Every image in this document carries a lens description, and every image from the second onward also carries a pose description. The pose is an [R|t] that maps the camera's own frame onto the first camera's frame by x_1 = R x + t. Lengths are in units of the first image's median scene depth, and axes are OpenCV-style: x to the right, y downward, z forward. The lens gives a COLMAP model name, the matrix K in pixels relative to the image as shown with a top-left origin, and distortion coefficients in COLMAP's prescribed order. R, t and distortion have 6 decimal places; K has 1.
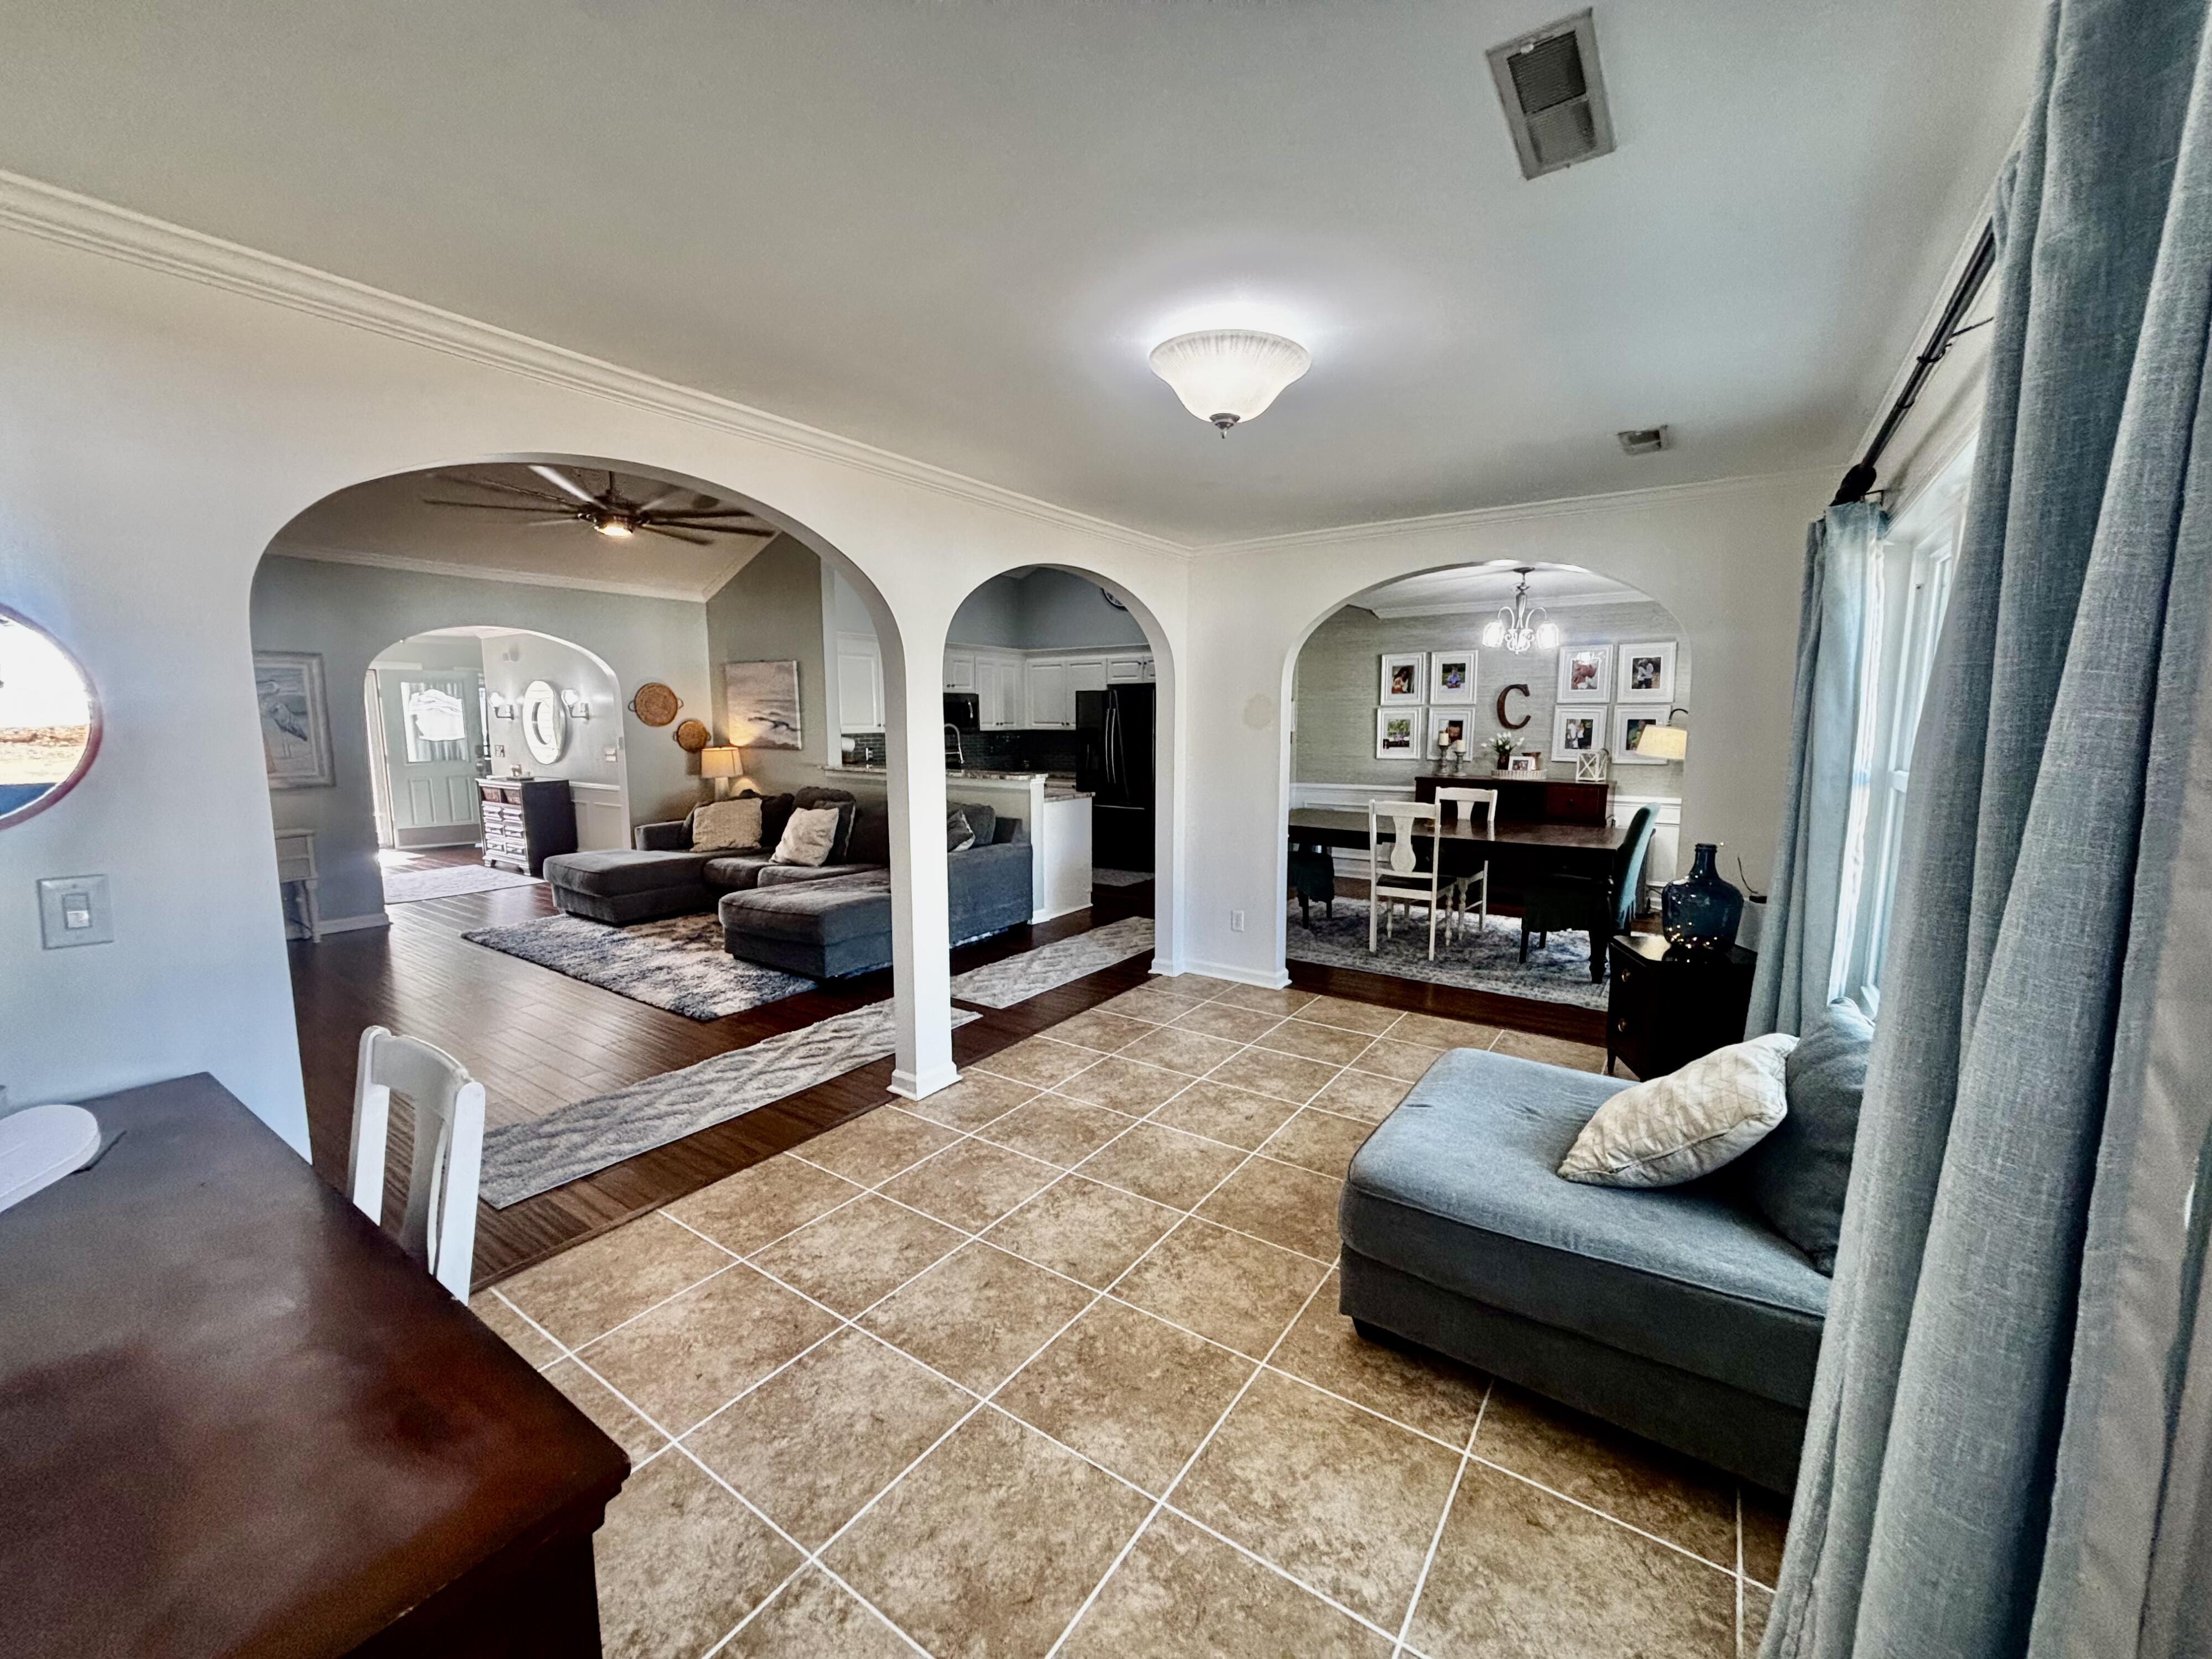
lens RADIAL K [[883.9, 0, 1106.0], [0, 883.9, 829.5], [0, 0, 1]] dist [-0.001213, -0.000008]
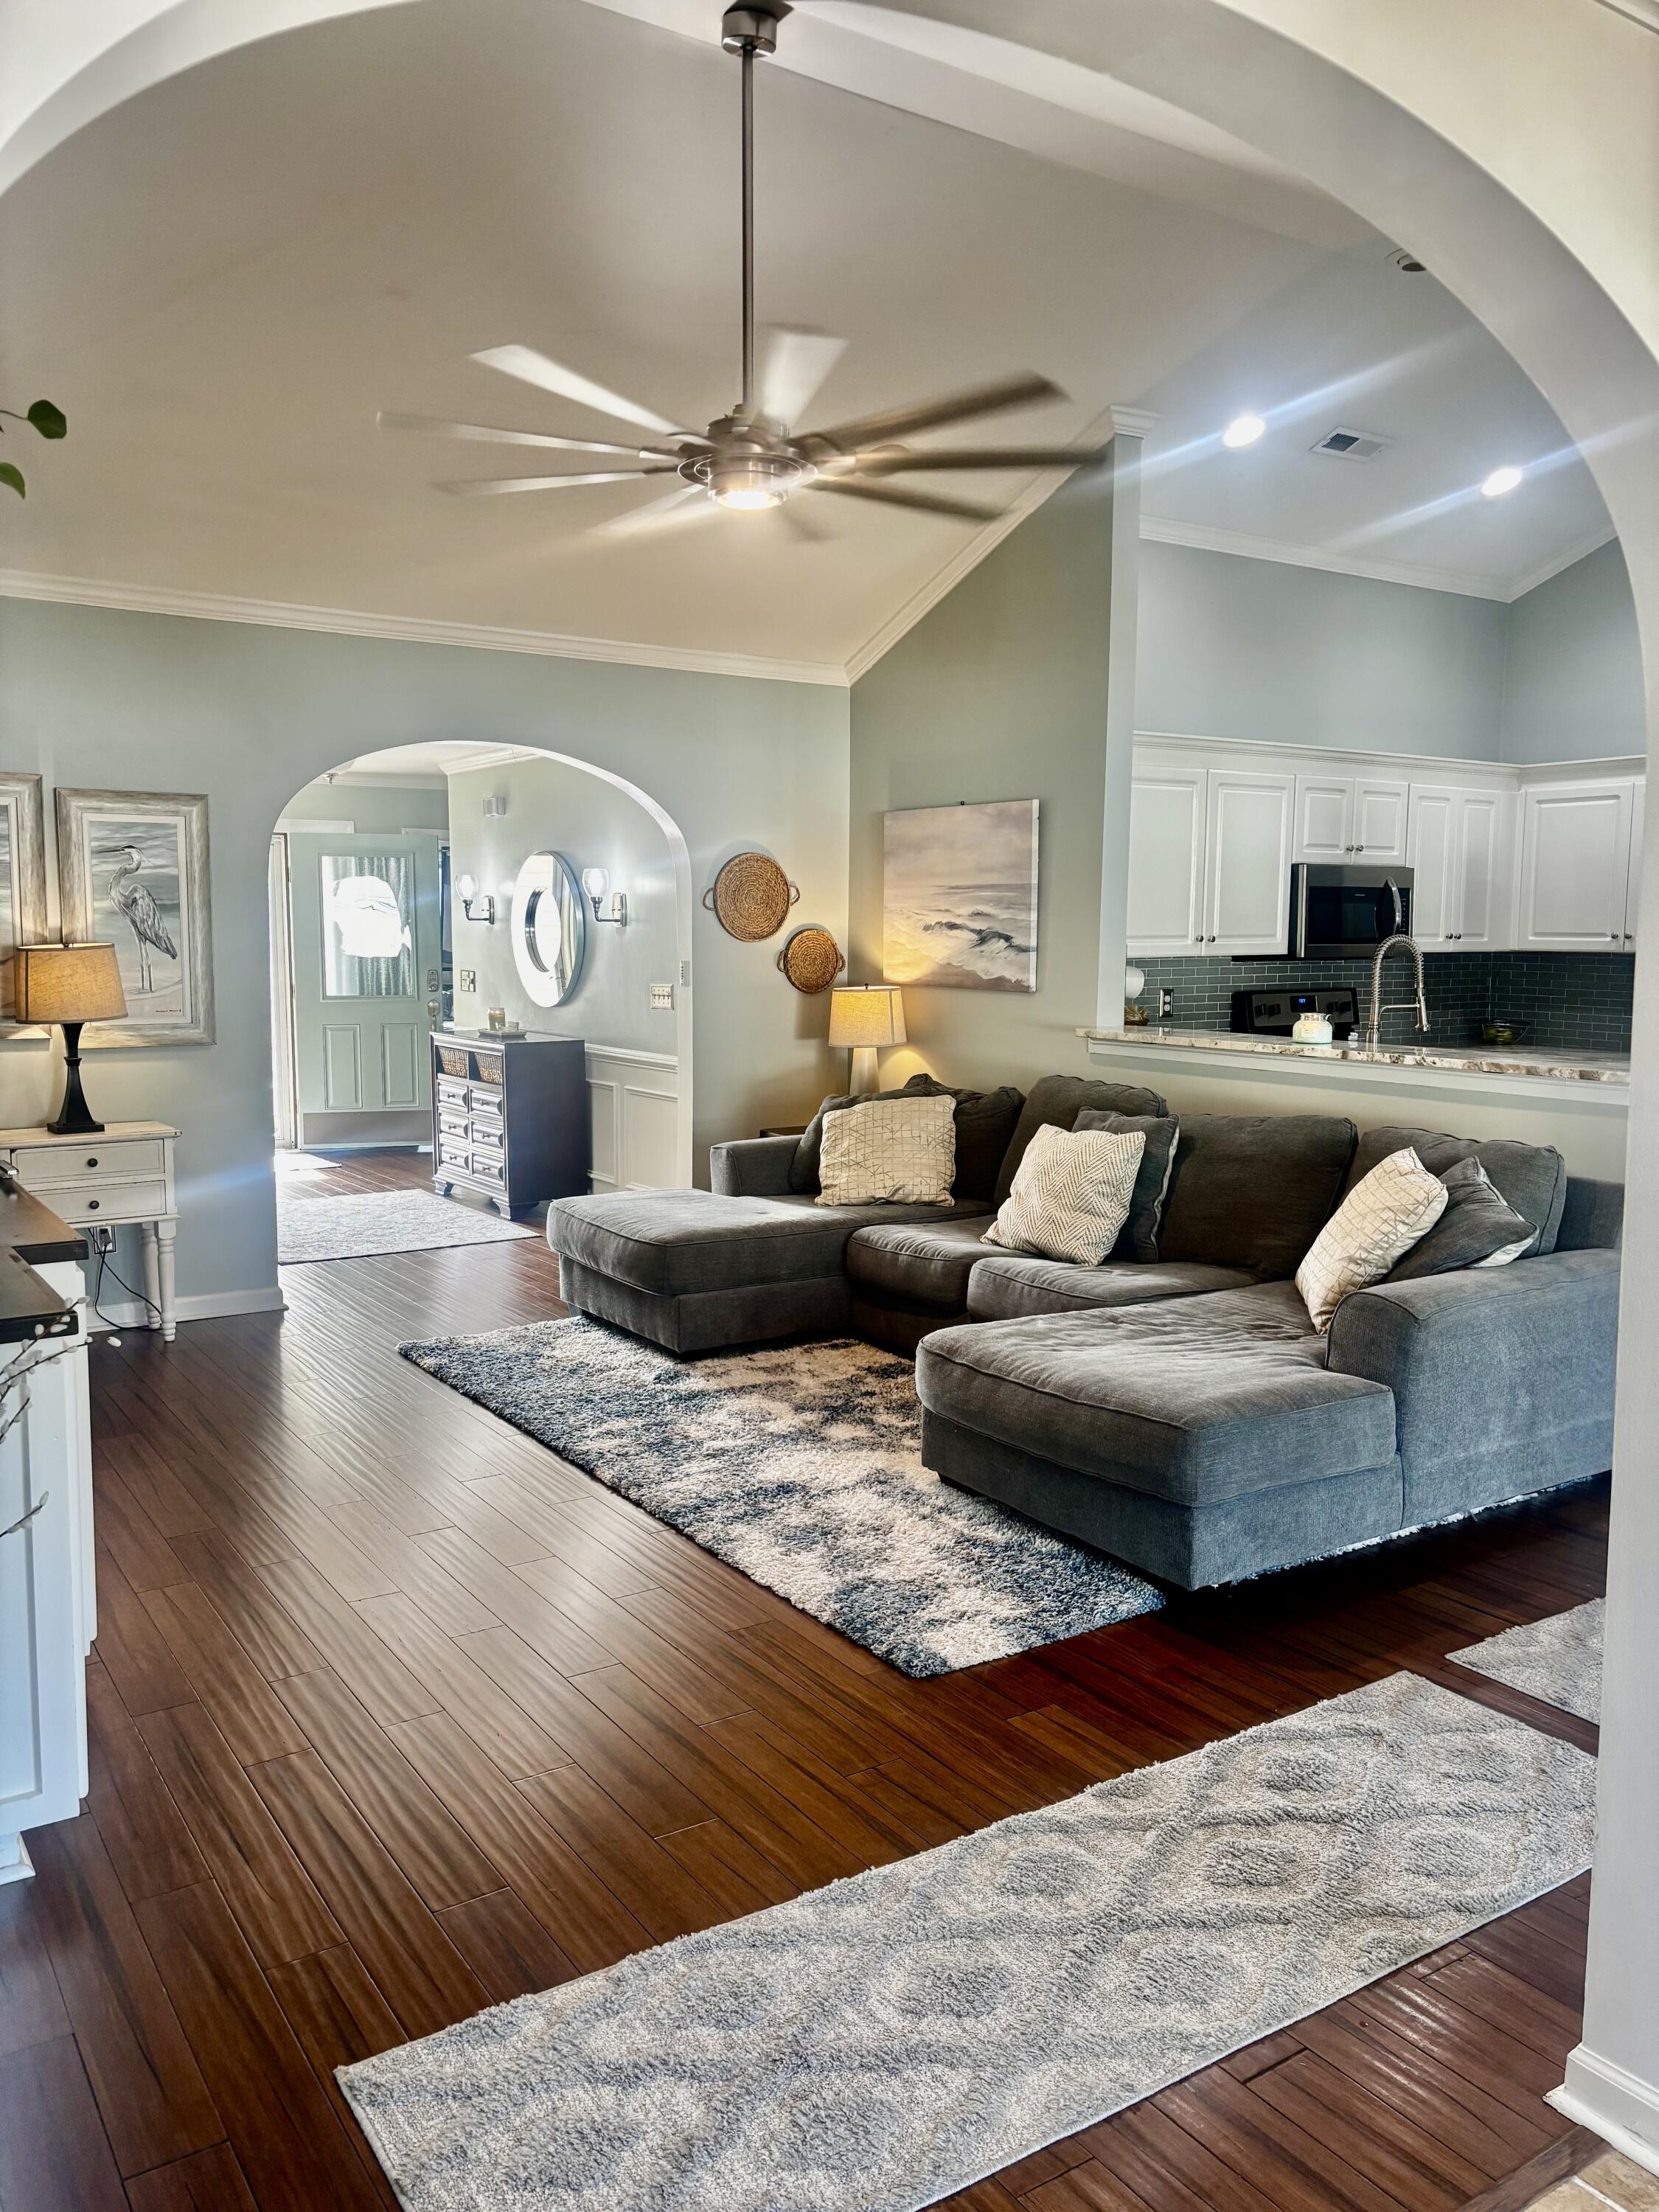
lens RADIAL K [[1685.8, 0, 829.5], [0, 1685.8, 1106.0], [0, 0, 1]] dist [0.156267, -0.182258]
pose [[0.929875, 0.044561, -0.365166, -0.142892], [-0.051597, 0.998623, -0.009529, -0.020725], [0.364238, 0.027703, 0.930894, 0.166843]]
